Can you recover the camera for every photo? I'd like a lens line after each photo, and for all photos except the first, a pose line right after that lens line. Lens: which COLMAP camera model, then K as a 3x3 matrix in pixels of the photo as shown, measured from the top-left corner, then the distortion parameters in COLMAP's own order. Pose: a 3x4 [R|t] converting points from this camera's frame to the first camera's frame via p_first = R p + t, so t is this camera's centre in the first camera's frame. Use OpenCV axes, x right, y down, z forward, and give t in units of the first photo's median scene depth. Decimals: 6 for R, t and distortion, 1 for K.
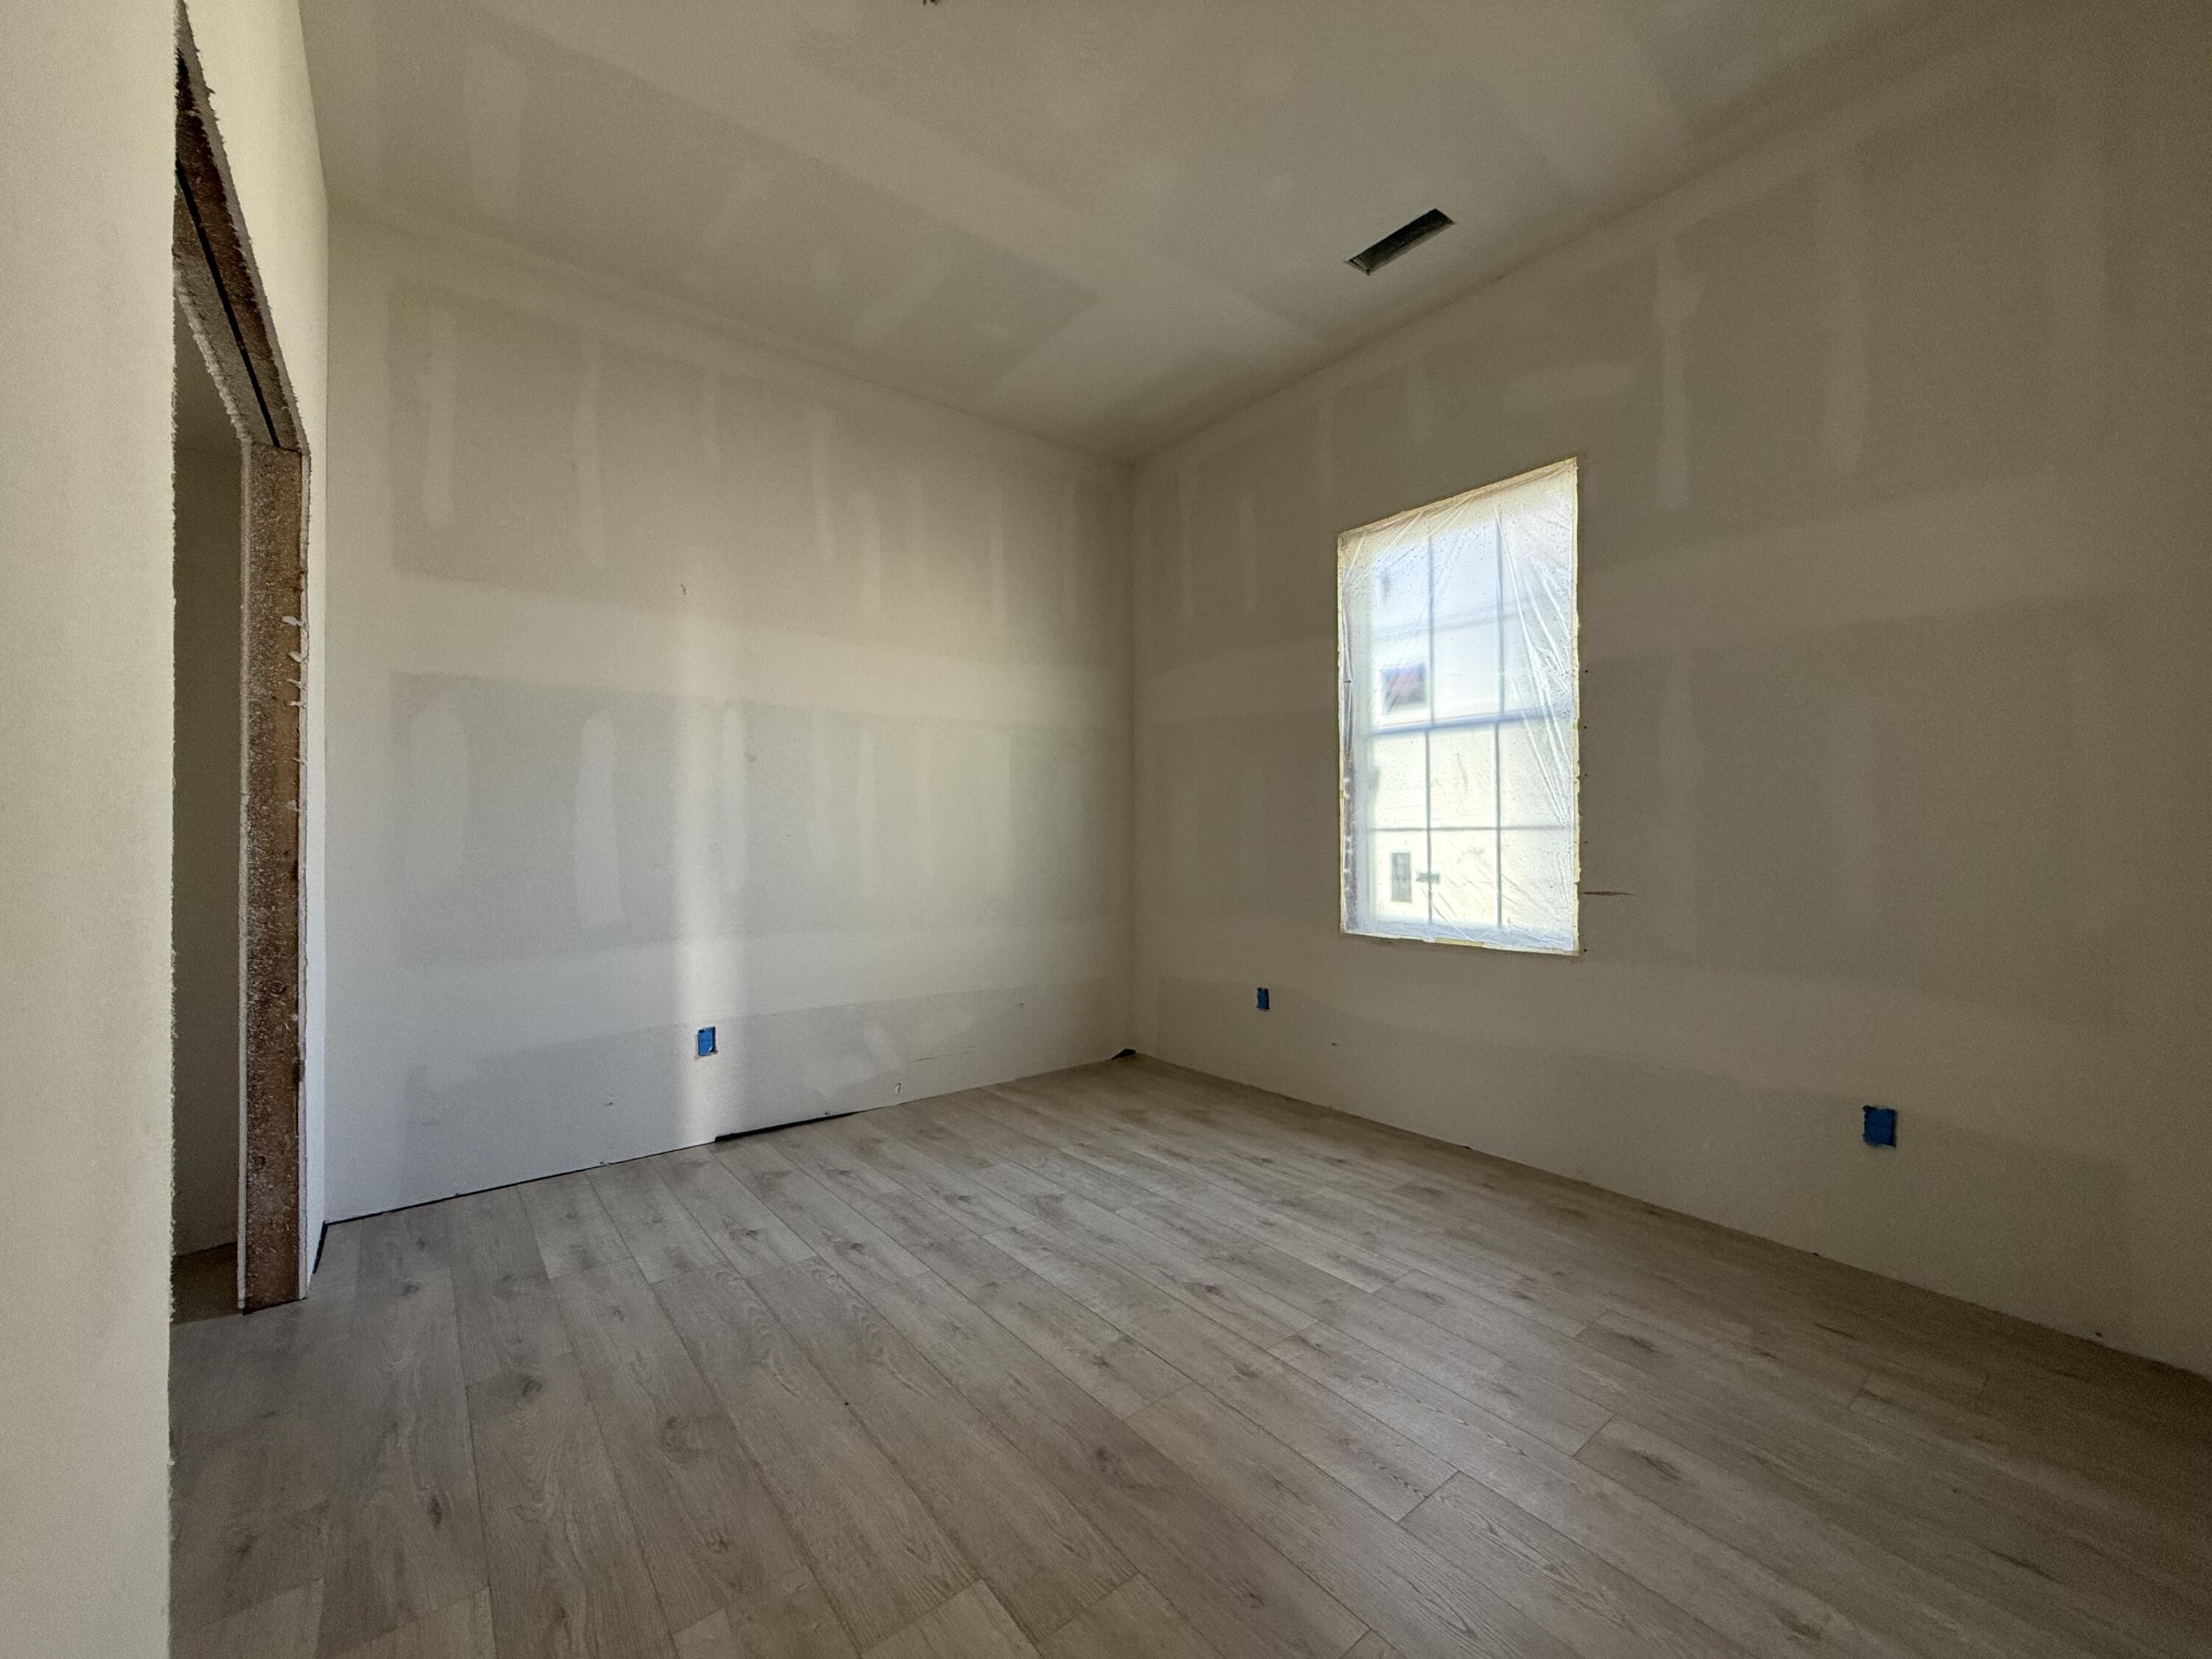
lens RADIAL K [[890.4, 0, 1107.2], [0, 890.4, 830.6], [0, 0, 1]] dist [0.004149, 0.000792]
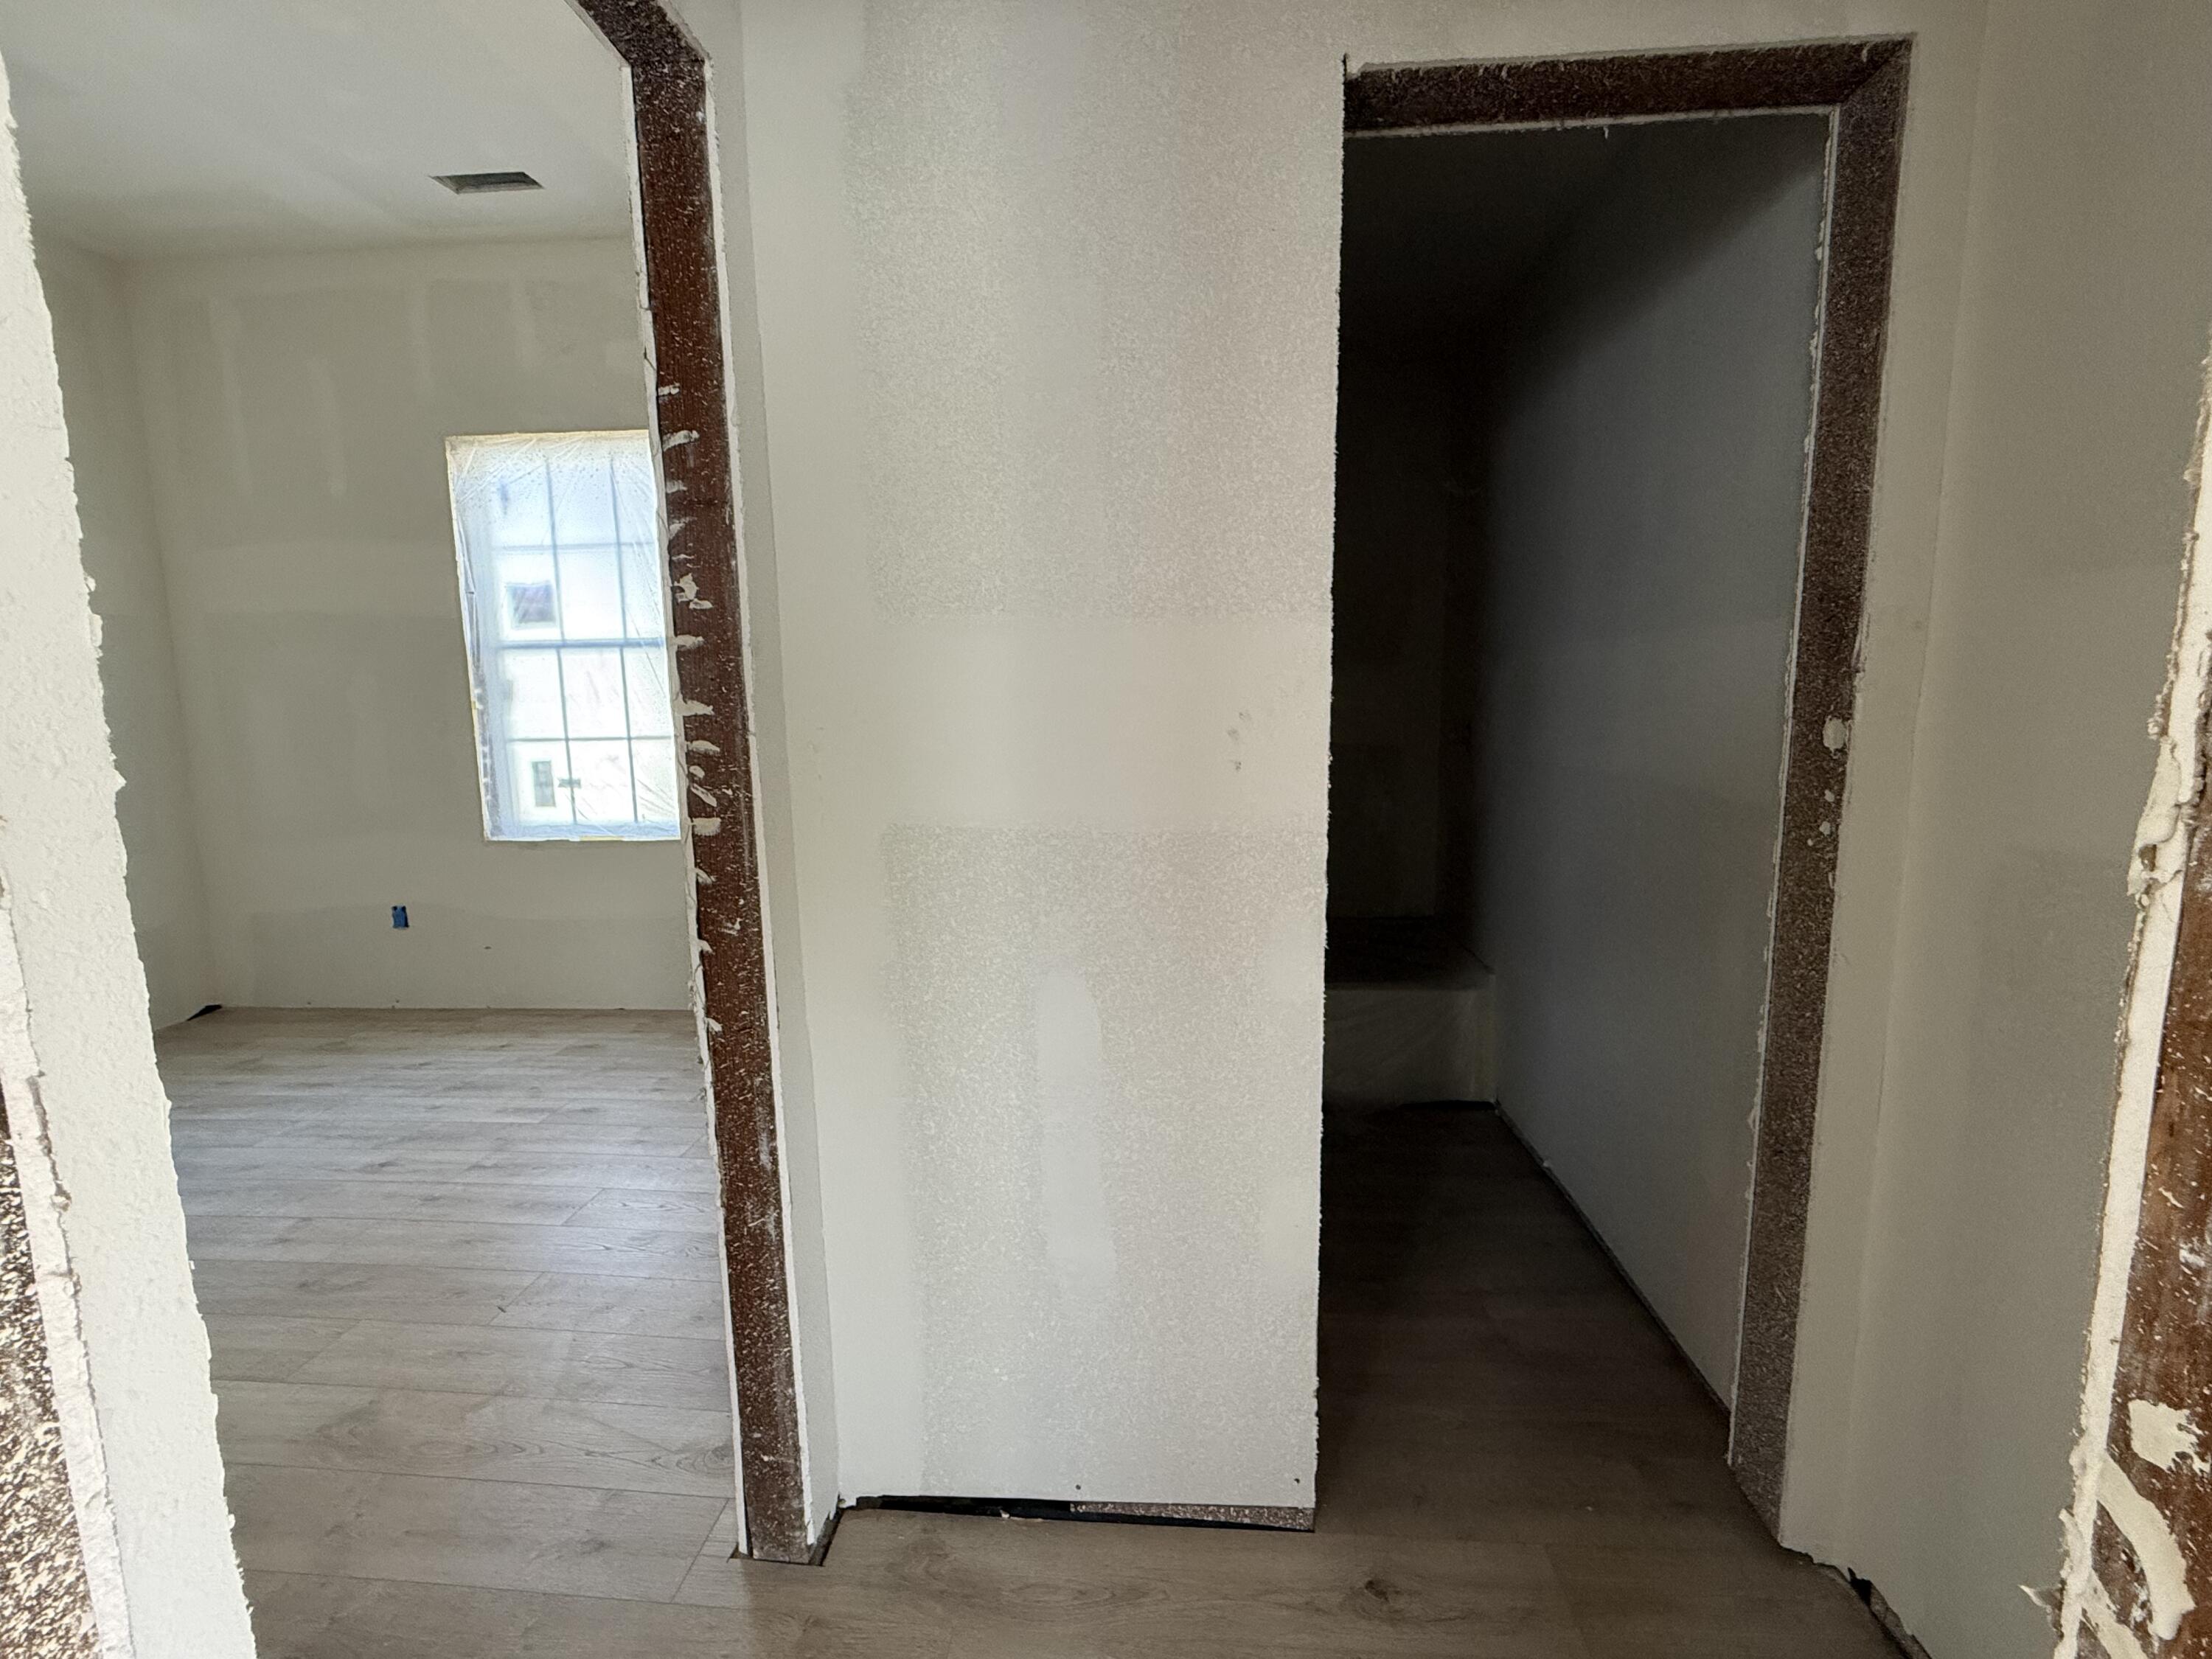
lens RADIAL K [[999.5, 0, 1116.7], [0, 999.5, 829.1], [0, 0, 1]] dist [-0.007538, 0.000007]
pose [[0.678548, -0.102568, 0.727360, -0.095018], [0.007503, 0.991120, 0.132762, -0.055316], [-0.734518, -0.084628, 0.673292, -0.374930]]
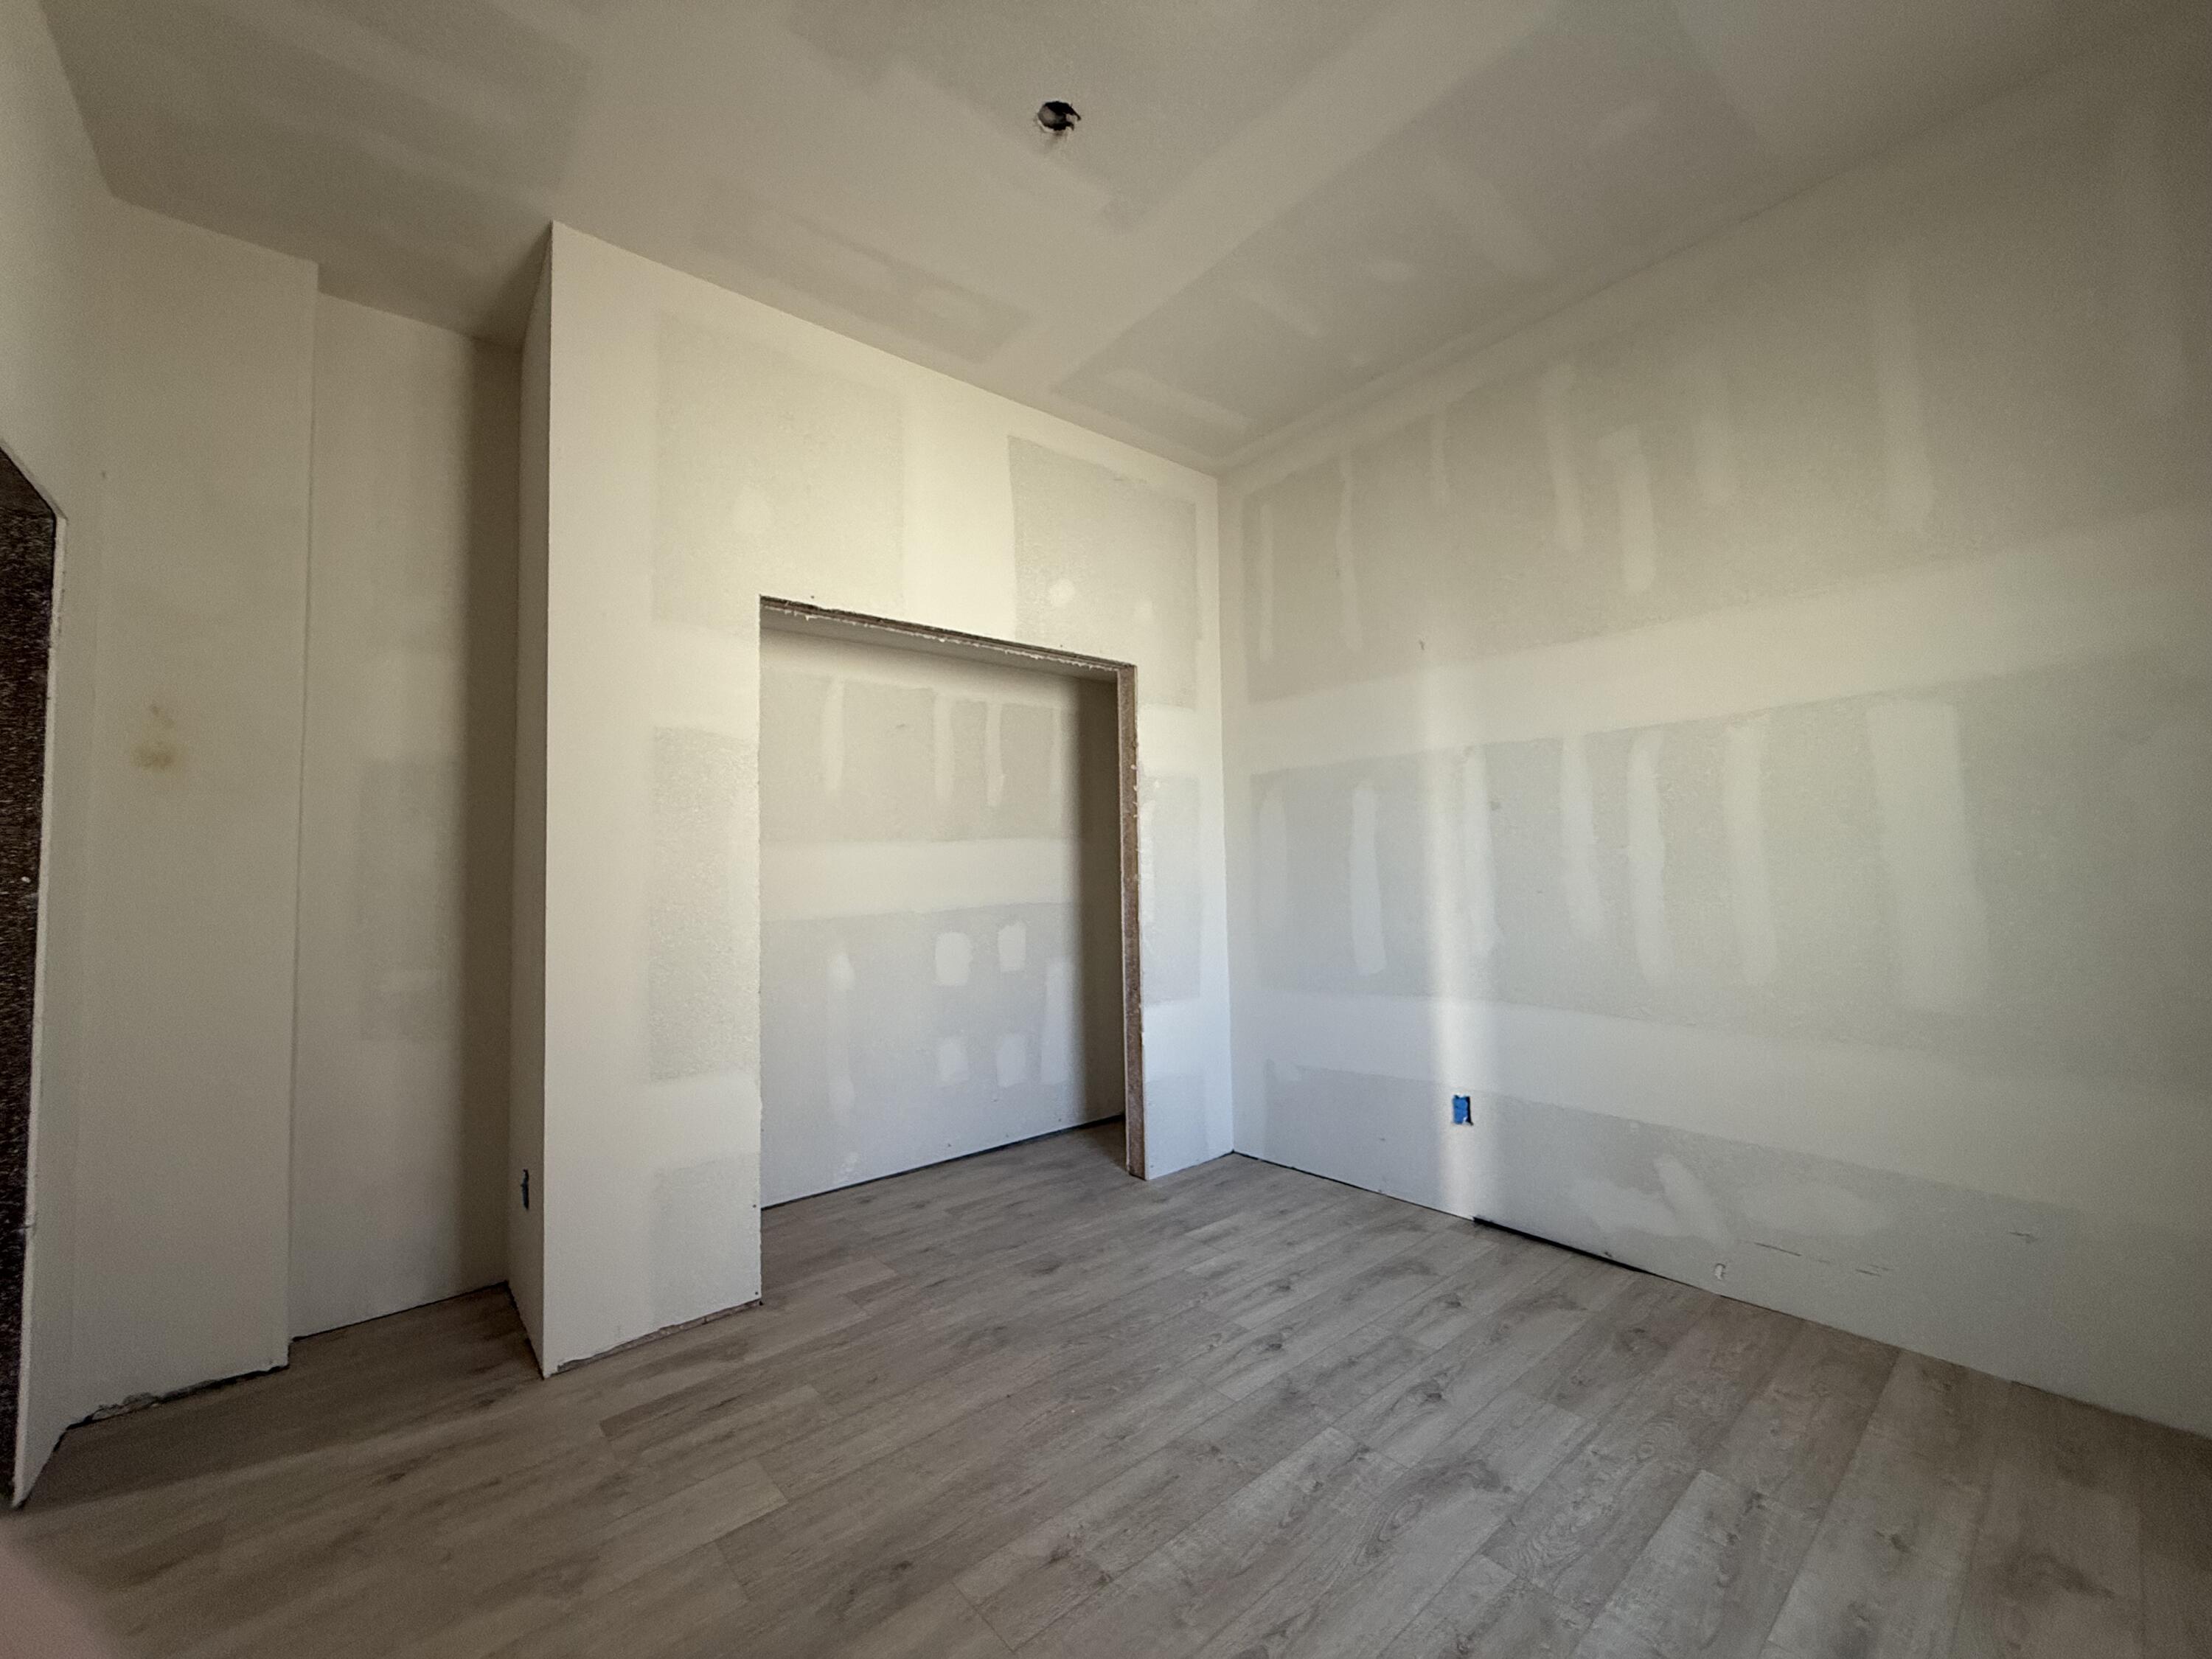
lens RADIAL K [[890.4, 0, 1097.9], [0, 890.4, 835.5], [0, 0, 1]] dist [0.004149, 0.000792]
pose [[0.018354, -0.036877, -0.999151, 0.550749], [0.032244, 0.998822, -0.036273, -0.036081], [0.999311, -0.031551, 0.019522, 0.661354]]
